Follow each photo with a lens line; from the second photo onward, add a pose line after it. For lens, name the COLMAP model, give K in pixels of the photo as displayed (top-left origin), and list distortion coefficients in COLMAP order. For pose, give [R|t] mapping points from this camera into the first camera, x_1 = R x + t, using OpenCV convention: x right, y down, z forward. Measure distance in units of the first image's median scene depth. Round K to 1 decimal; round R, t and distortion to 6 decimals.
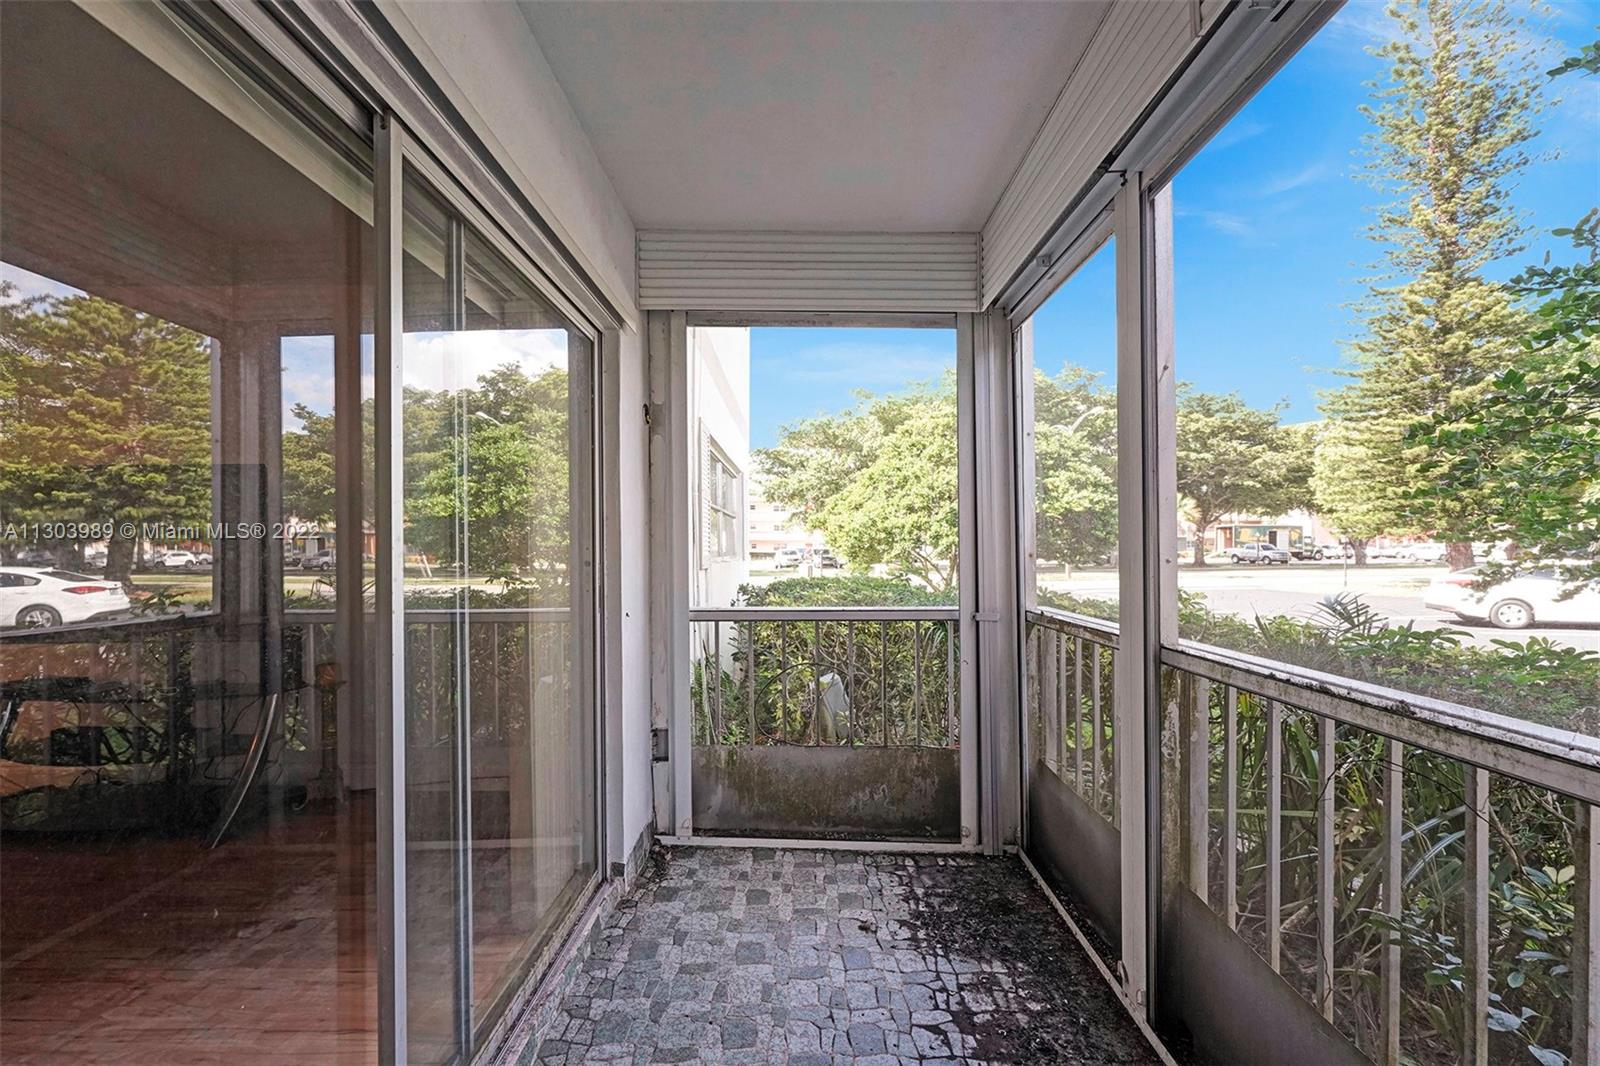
lens RADIAL K [[656.6, 0, 797.0], [0, 656.6, 543.9], [0, 0, 1]] dist [-0.000826, 0.000197]
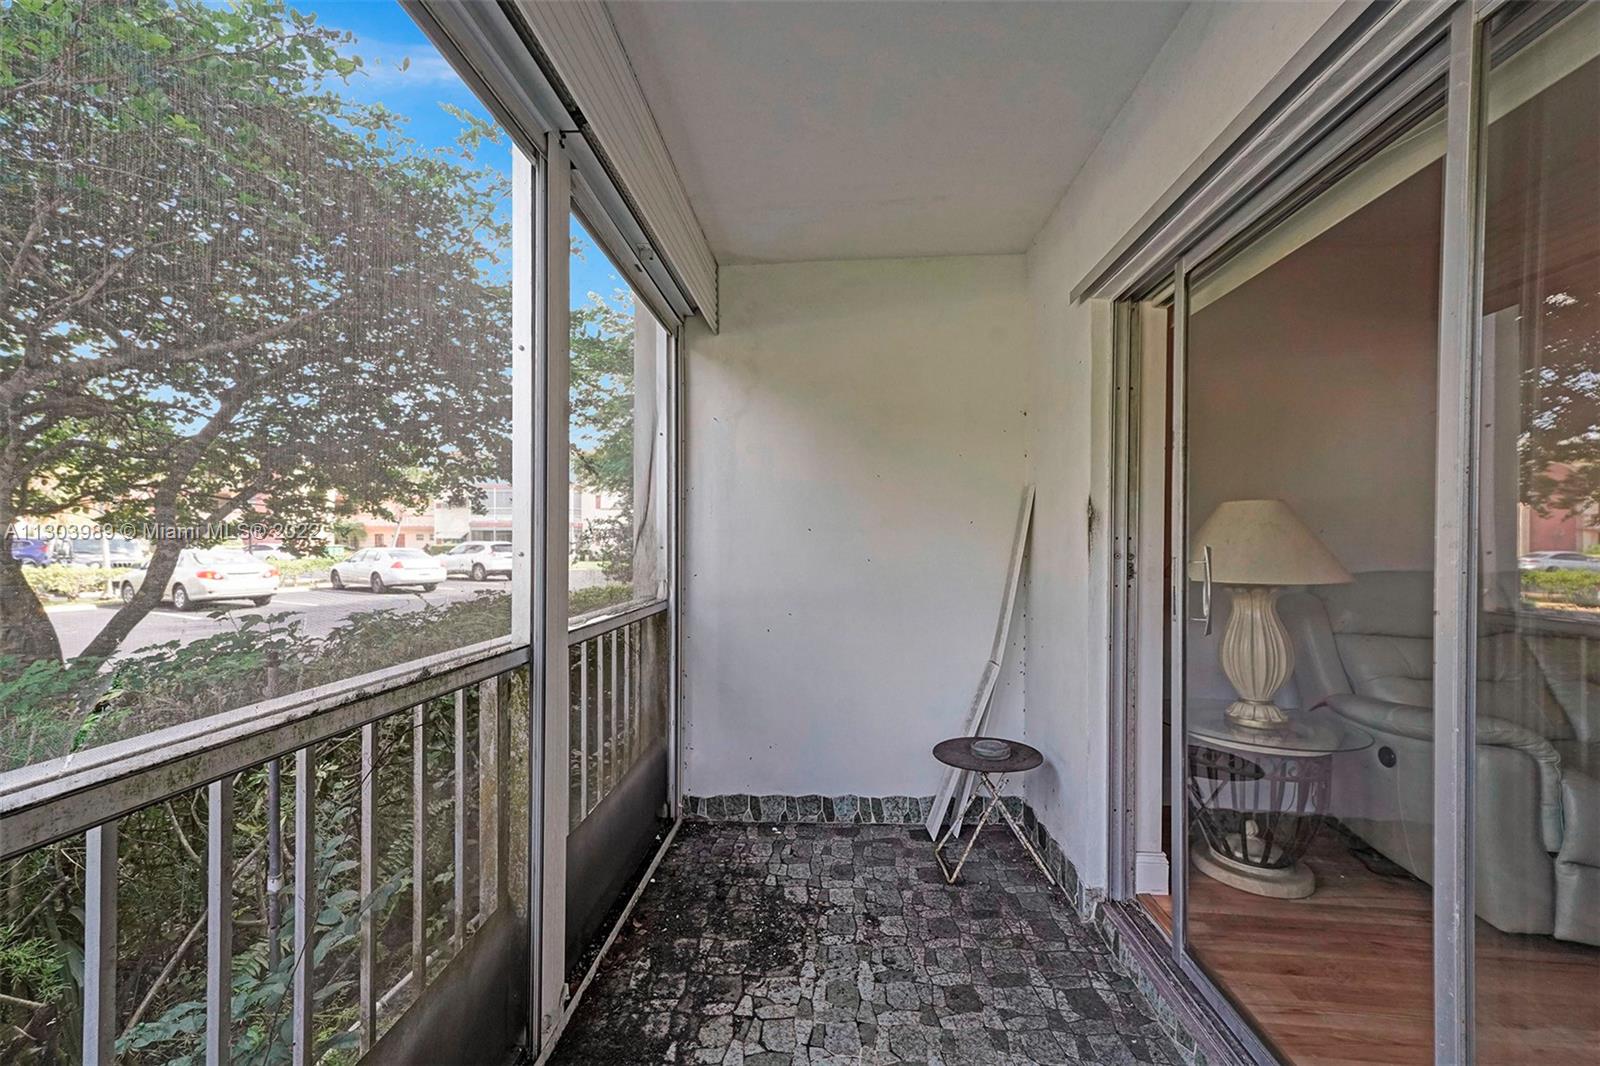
lens RADIAL K [[656.6, 0, 797.0], [0, 656.6, 543.9], [0, 0, 1]] dist [-0.000826, 0.000197]
pose [[-0.997365, -0.006415, 0.072258, 0.176378], [-0.006241, 0.999977, 0.002641, 0.014604], [-0.072273, 0.002184, -0.997383, 1.965856]]
